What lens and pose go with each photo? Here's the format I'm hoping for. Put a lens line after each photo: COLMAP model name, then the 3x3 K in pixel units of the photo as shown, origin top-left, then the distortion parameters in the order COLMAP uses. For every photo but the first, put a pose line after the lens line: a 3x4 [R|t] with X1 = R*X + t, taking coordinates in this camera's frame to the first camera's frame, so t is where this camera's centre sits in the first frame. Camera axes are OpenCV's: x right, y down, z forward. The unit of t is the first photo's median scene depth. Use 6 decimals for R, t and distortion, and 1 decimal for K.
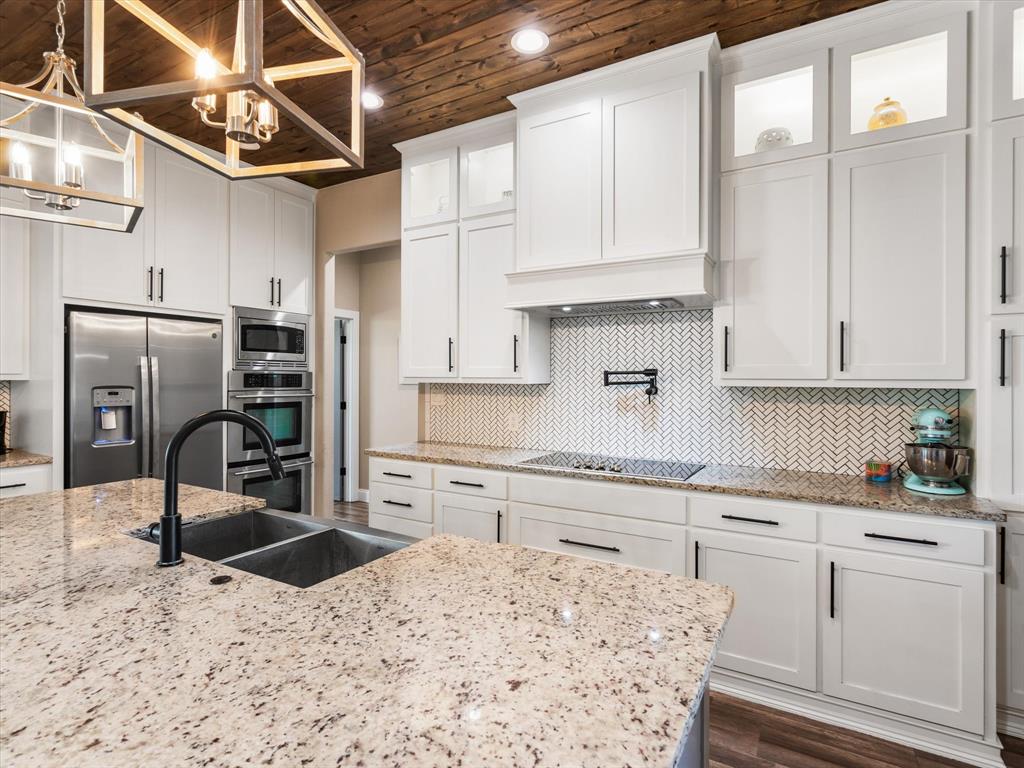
lens RADIAL K [[548.4, 0, 512.0], [0, 548.4, 384.0], [0, 0, 1]] dist [0.000275, -0.000664]
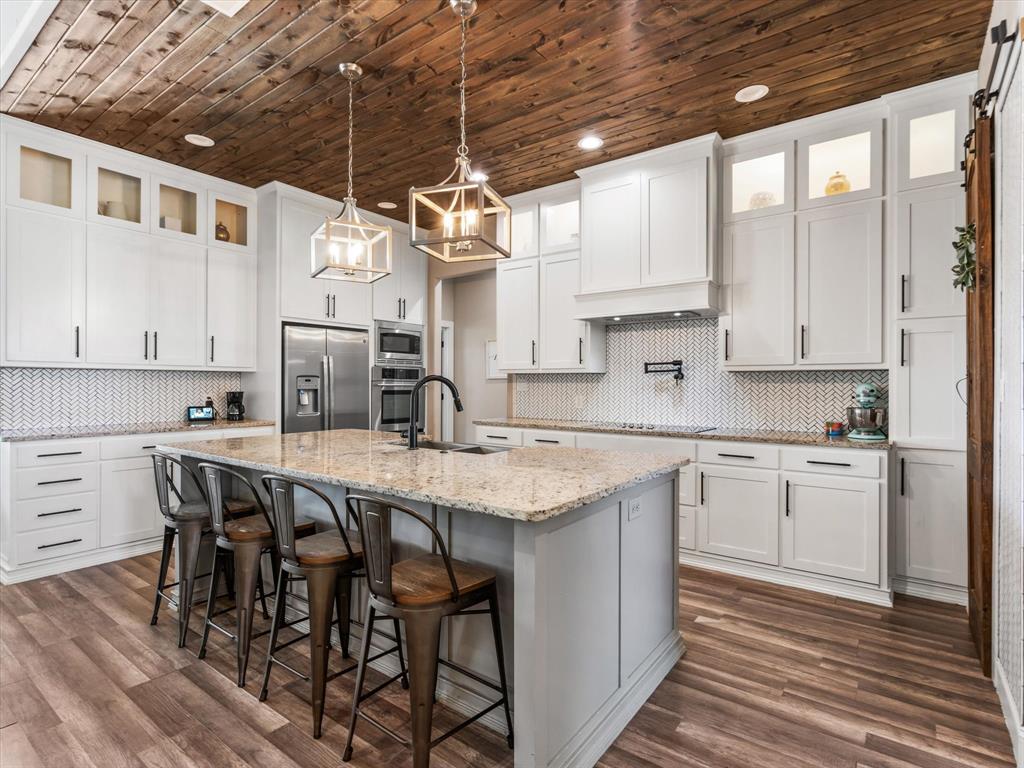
lens RADIAL K [[520.8, 0, 512.0], [0, 520.8, 384.0], [0, 0, 1]] dist [-0.001251, -0.000003]
pose [[0.992510, -0.001176, -0.122154, -0.005954], [0.000447, 0.999982, -0.005995, 0.040485], [0.122159, 0.005895, 0.992493, -0.377439]]
